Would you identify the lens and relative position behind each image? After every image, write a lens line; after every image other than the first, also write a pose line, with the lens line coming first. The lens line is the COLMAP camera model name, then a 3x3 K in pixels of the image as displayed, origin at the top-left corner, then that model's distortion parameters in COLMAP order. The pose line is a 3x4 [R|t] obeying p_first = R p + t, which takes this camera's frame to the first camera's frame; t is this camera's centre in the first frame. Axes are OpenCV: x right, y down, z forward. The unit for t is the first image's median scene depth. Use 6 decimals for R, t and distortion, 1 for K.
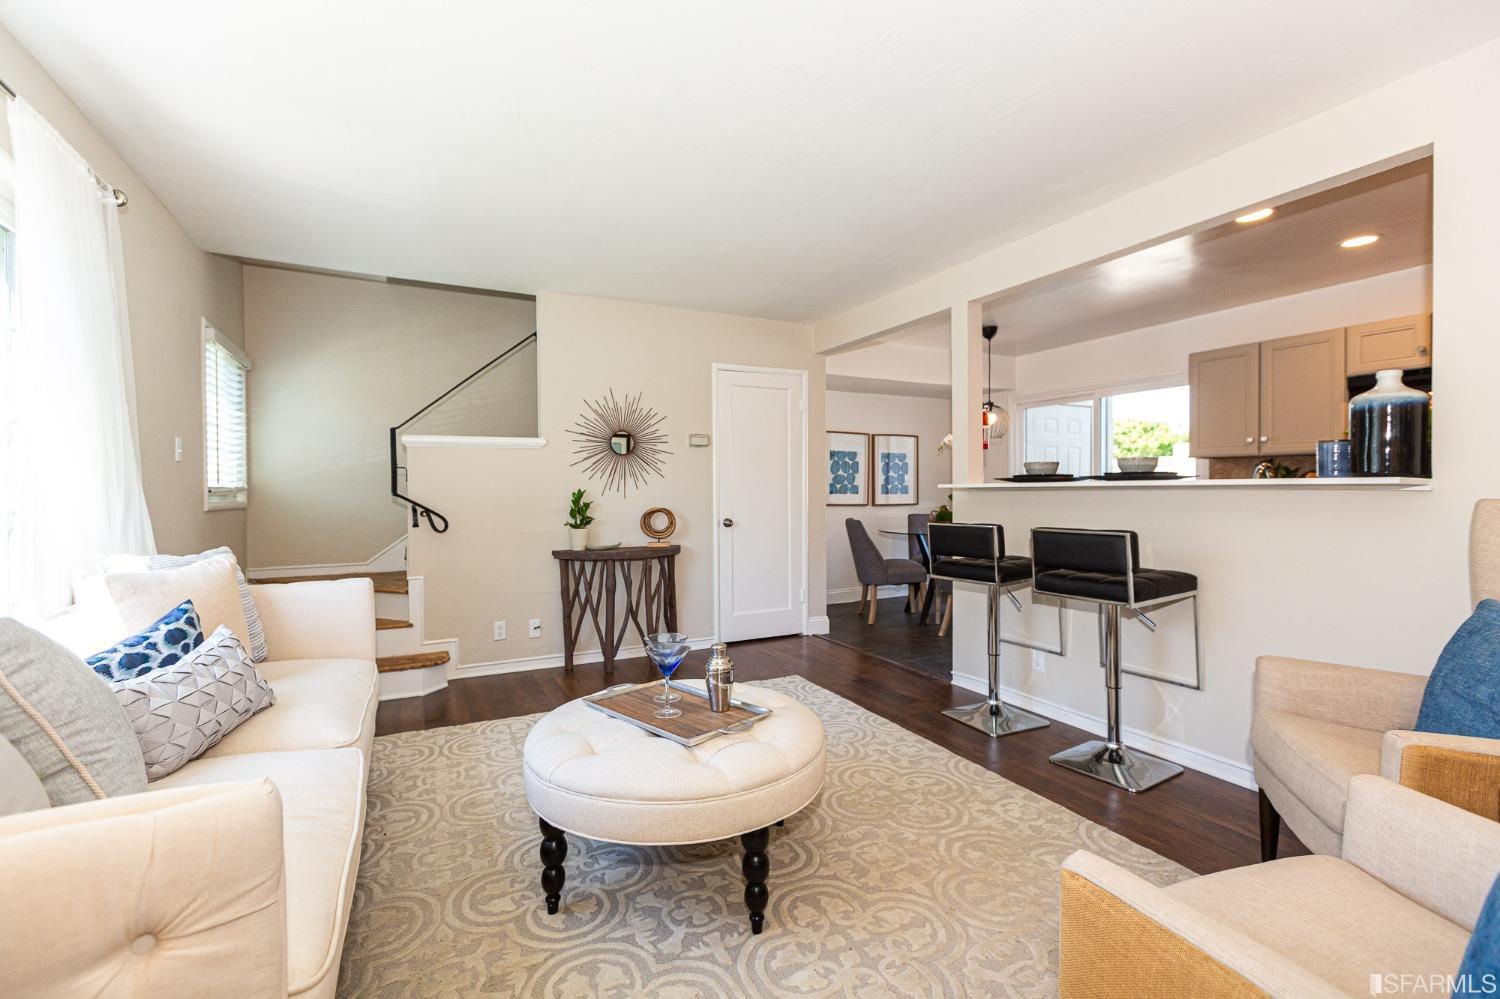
lens RADIAL K [[683.0, 0, 752.5], [0, 683.0, 491.1], [0, 0, 1]] dist [0.001747, 0.000010]
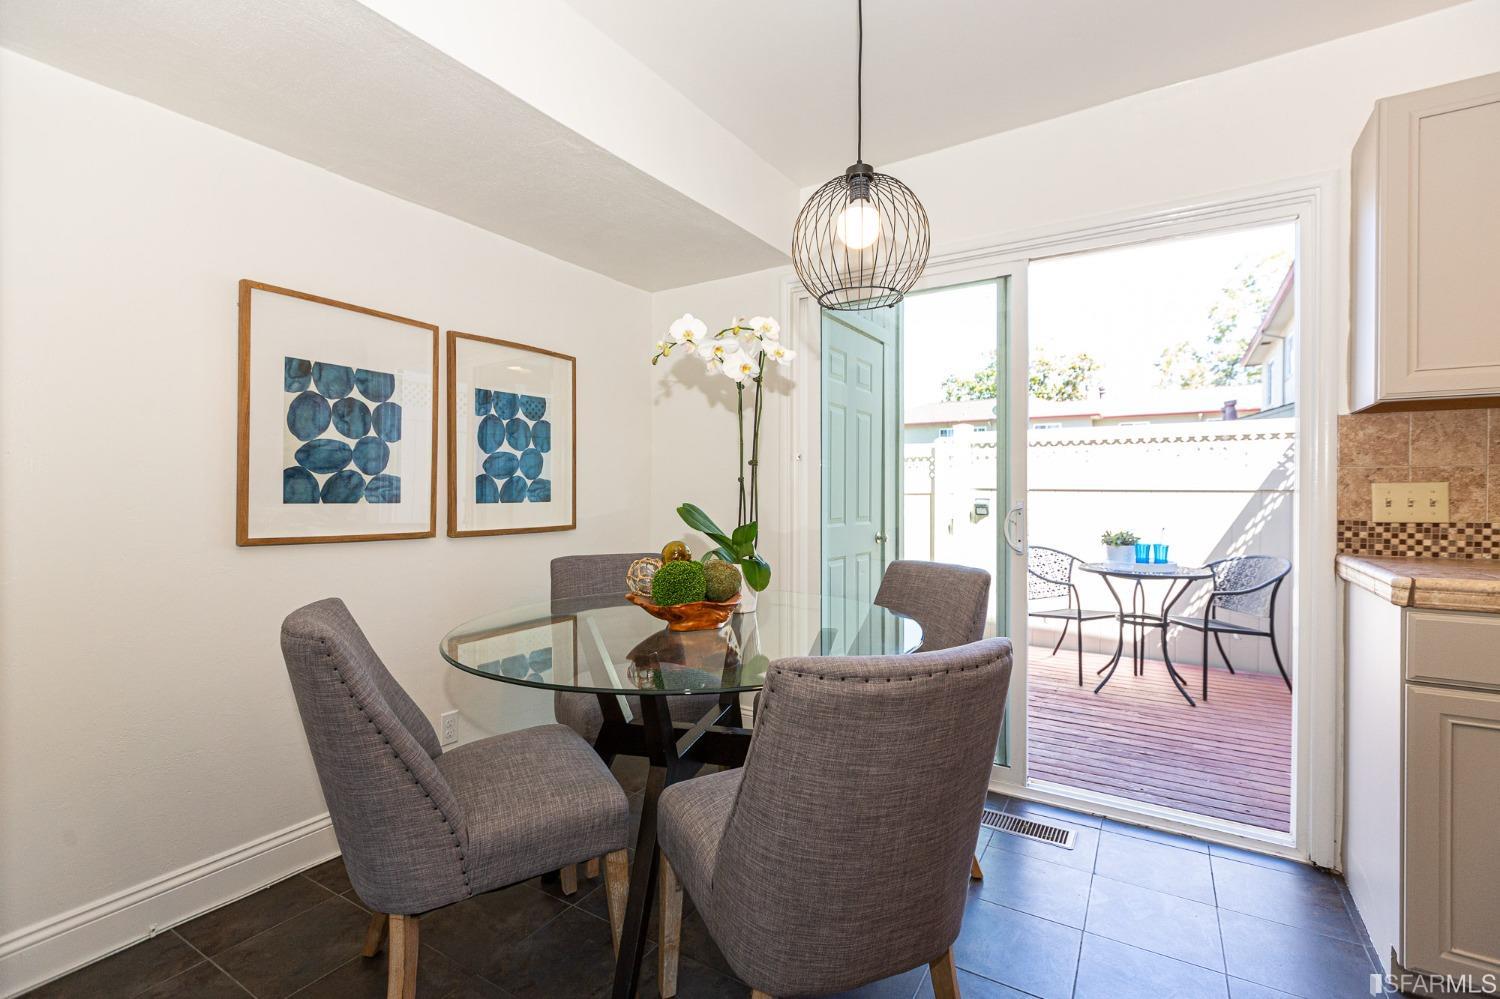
lens RADIAL K [[672.3, 0, 750.0], [0, 672.3, 499.5], [0, 0, 1]] dist [0.004570, 0.000685]
pose [[0.858265, -0.001641, 0.513204, 0.181433], [-0.002023, 0.999976, 0.006580, 0.000019], [-0.513202, -0.006685, 0.858242, 0.861823]]
